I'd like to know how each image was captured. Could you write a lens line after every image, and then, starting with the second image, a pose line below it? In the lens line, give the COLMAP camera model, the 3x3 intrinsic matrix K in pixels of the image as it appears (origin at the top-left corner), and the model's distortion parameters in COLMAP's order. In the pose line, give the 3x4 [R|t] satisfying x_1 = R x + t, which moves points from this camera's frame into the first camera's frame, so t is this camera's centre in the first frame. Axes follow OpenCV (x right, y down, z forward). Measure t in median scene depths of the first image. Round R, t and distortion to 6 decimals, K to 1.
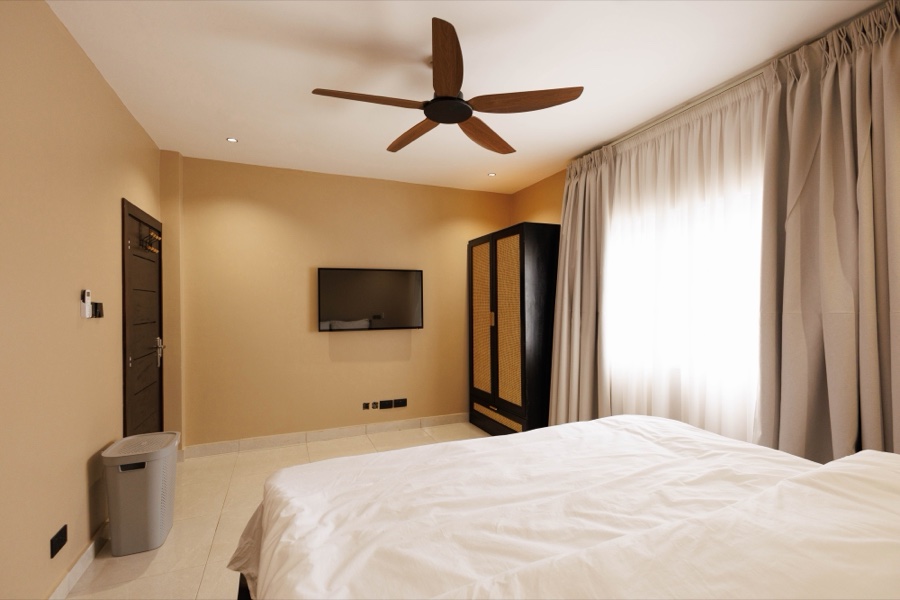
lens RADIAL K [[412.6, 0, 449.3], [0, 412.6, 303.1], [0, 0, 1]] dist [0.007267, -0.000702]
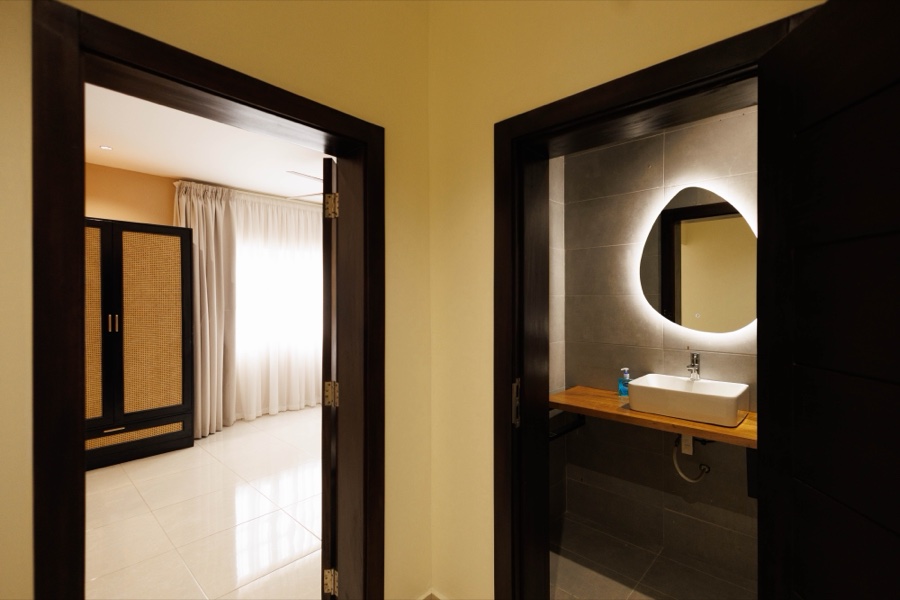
lens RADIAL K [[412.6, 0, 449.3], [0, 412.6, 303.1], [0, 0, 1]] dist [0.007267, -0.000702]
pose [[-0.416628, 0.002080, 0.909075, -1.026509], [0.003373, 0.999994, -0.000742, 0.001427], [-0.909071, 0.002758, -0.416632, 0.804146]]
